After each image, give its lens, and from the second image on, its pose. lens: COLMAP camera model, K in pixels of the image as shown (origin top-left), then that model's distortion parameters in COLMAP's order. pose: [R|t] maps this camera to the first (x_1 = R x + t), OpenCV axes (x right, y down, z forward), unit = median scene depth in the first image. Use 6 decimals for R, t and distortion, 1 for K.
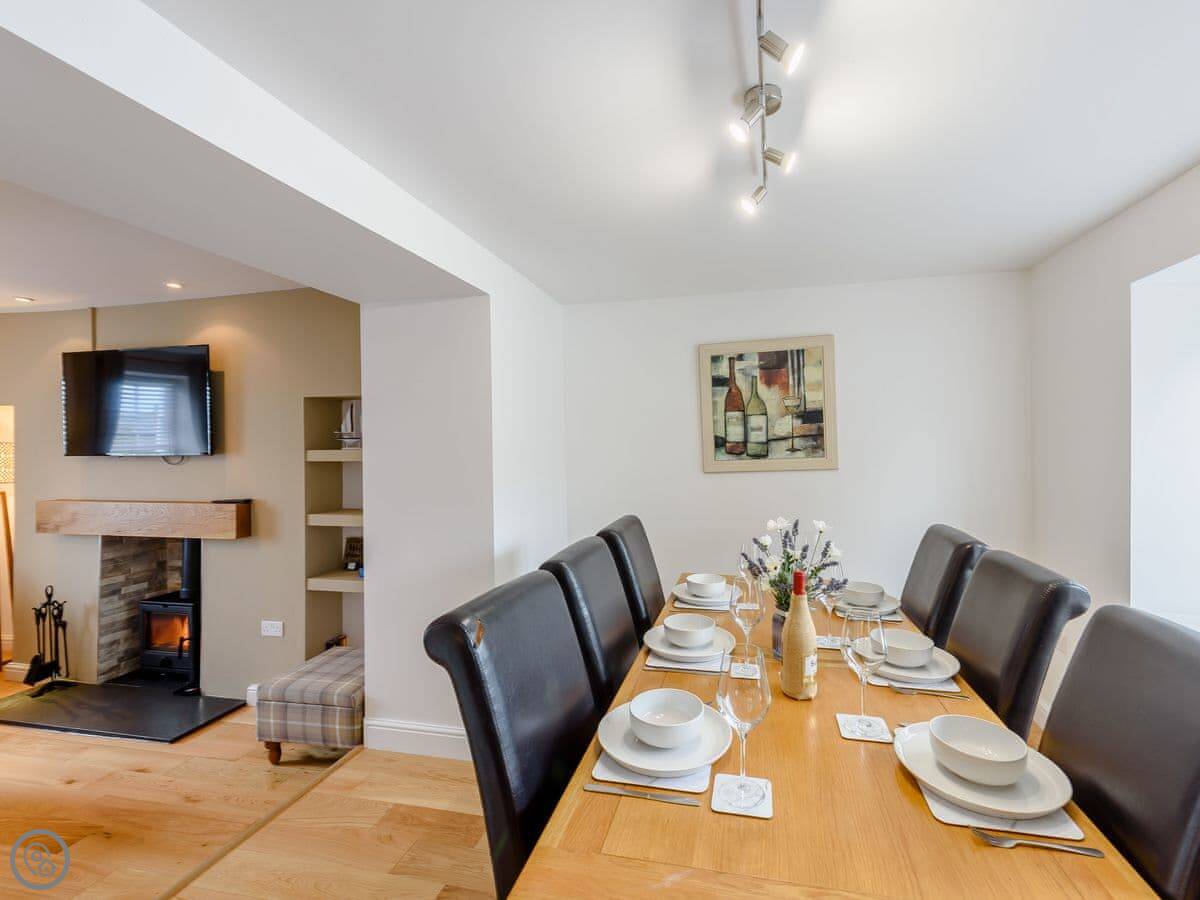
lens RADIAL K [[562.7, 0, 639.9], [0, 562.7, 445.0], [0, 0, 1]] dist [0.022654, -0.004205]
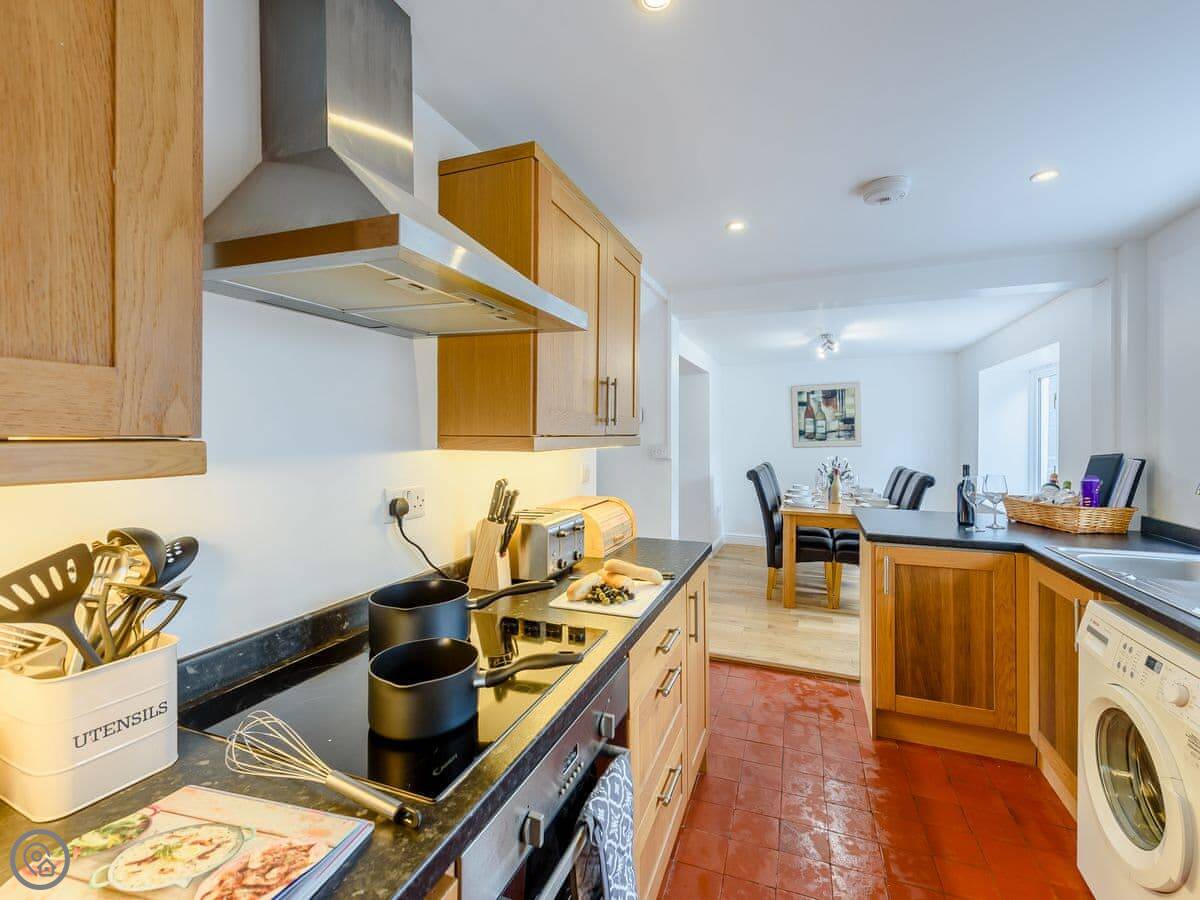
lens RADIAL K [[562.7, 0, 581.3], [0, 562.7, 432.4], [0, 0, 1]] dist [0.022654, -0.004205]
pose [[0.984277, 0.012416, -0.176192, -0.300377], [-0.012897, 0.999916, -0.001584, 0.008093], [0.176158, 0.003831, 0.984354, -1.234749]]
